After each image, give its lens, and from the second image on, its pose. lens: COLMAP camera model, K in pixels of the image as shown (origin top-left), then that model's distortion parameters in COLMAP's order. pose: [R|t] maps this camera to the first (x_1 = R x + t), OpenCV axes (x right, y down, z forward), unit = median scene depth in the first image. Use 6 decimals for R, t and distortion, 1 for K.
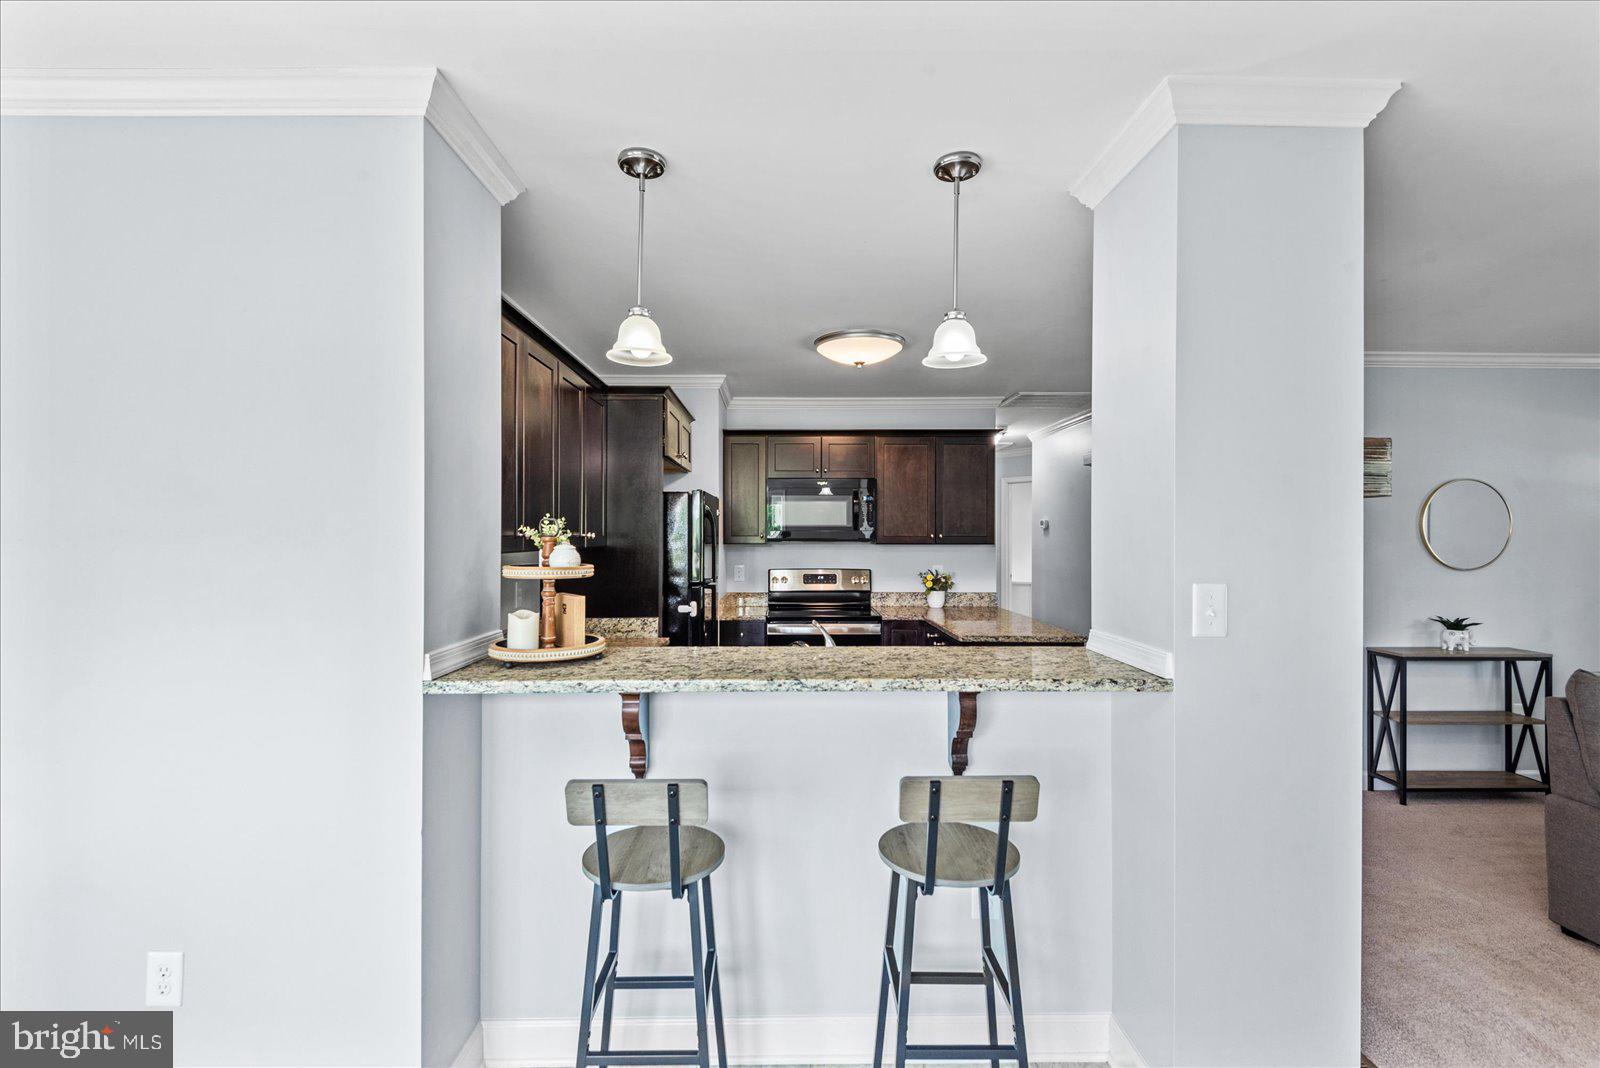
lens RADIAL K [[723.9, 0, 797.6], [0, 723.9, 536.8], [0, 0, 1]] dist [0.020960, -0.003748]
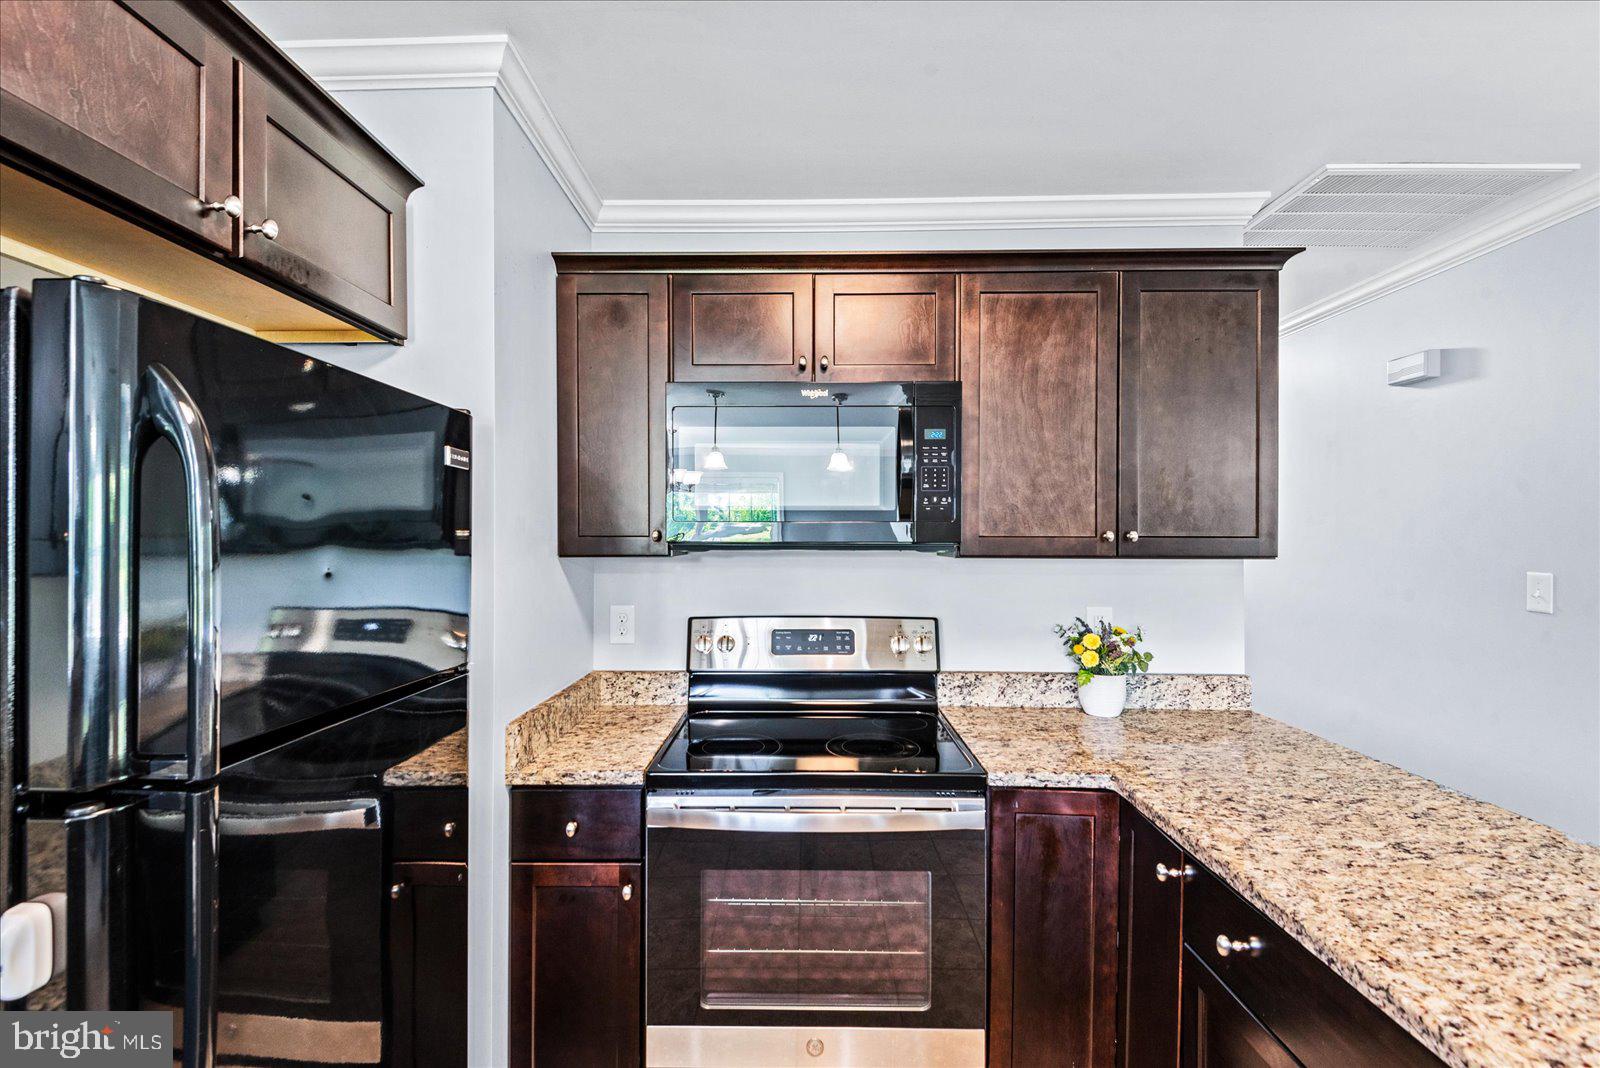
lens RADIAL K [[723.9, 0, 797.8], [0, 723.9, 535.6], [0, 0, 1]] dist [0.020960, -0.003748]
pose [[0.999485, 0.000273, -0.032079, 0.035503], [-0.000134, 0.999991, 0.004311, -0.003045], [0.032080, -0.004305, 0.999476, 0.597601]]
